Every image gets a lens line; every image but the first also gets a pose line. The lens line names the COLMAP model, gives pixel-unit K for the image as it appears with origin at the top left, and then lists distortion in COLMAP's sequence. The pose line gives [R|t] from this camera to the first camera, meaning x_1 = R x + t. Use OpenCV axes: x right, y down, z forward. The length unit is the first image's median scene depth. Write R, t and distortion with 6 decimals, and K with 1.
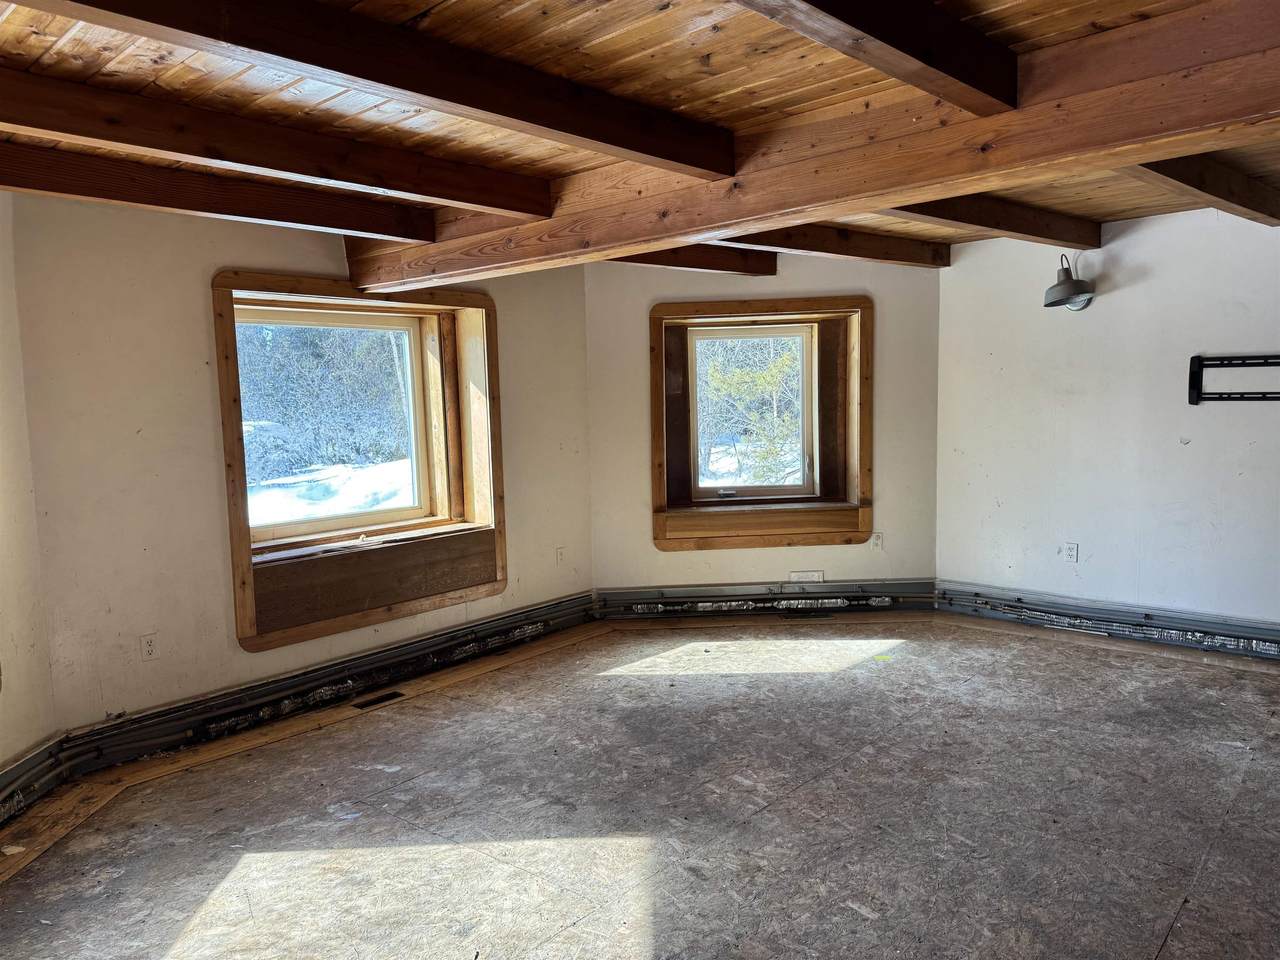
lens RADIAL K [[902.4, 0, 640.0], [0, 902.4, 480.0], [0, 0, 1]] dist [0.115830, -0.161383]
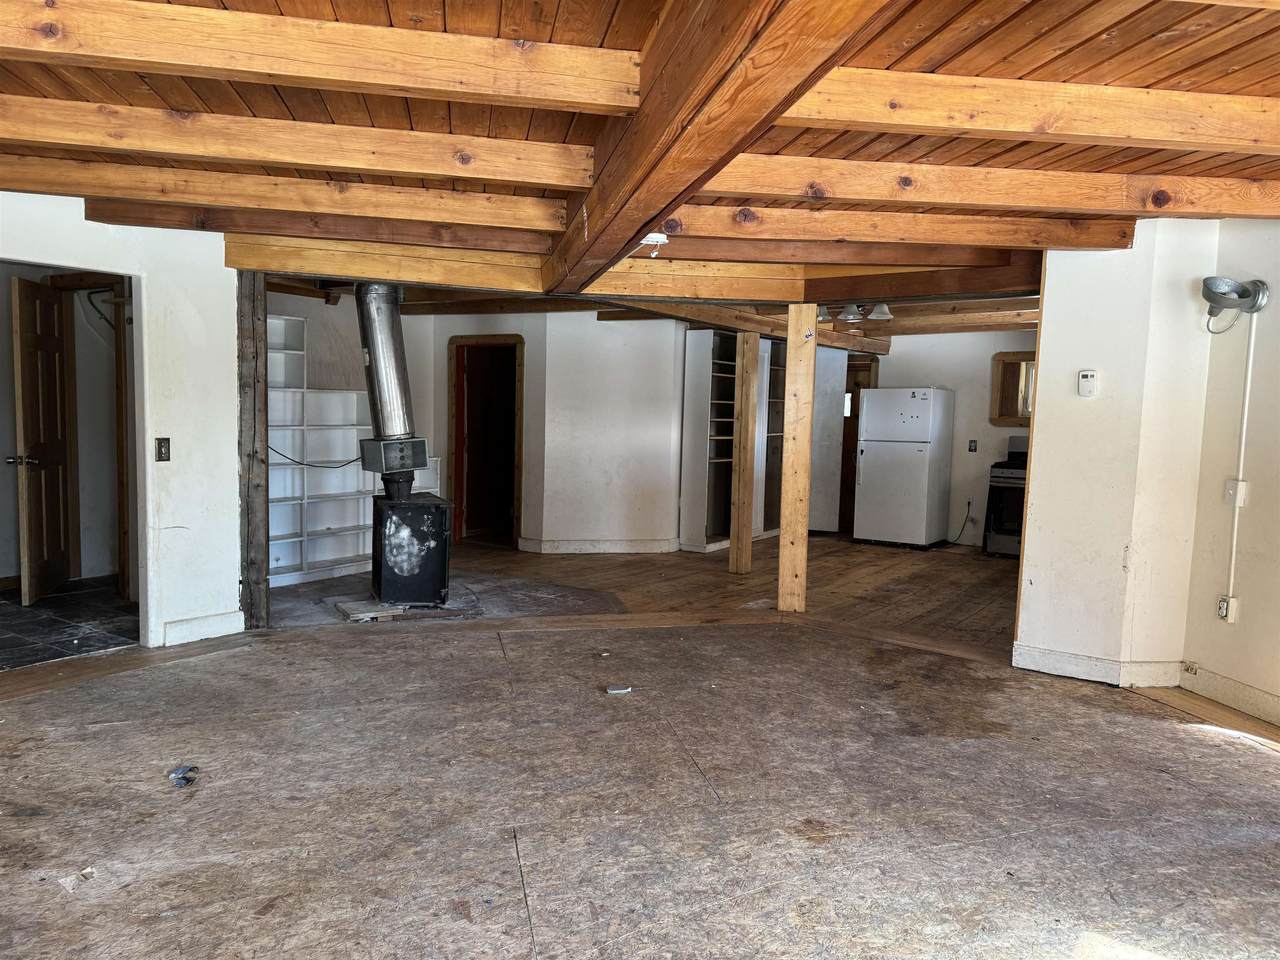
lens RADIAL K [[902.4, 0, 640.0], [0, 902.4, 480.0], [0, 0, 1]] dist [0.115830, -0.161383]
pose [[-0.796431, -0.046891, 0.602908, -0.082205], [0.054613, 0.987338, 0.148933, -0.071123], [-0.602258, 0.151542, -0.783786, 0.879949]]
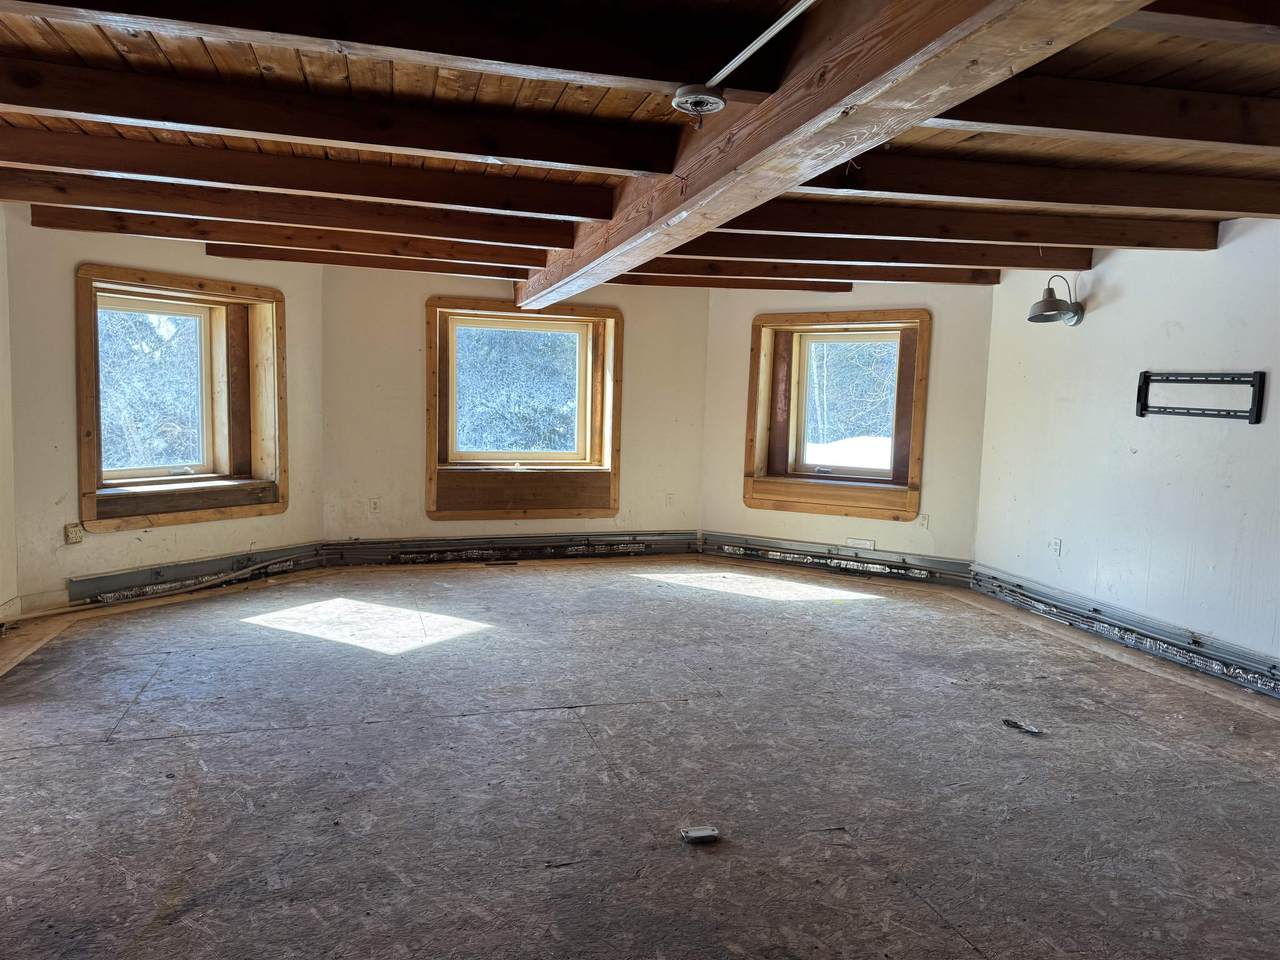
lens RADIAL K [[902.4, 0, 640.0], [0, 902.4, 480.0], [0, 0, 1]] dist [0.115830, -0.161383]
pose [[0.848504, 0.104694, -0.518729, 0.644064], [-0.100697, 0.994267, 0.035957, 0.010814], [0.519519, 0.021725, 0.854182, -0.205201]]
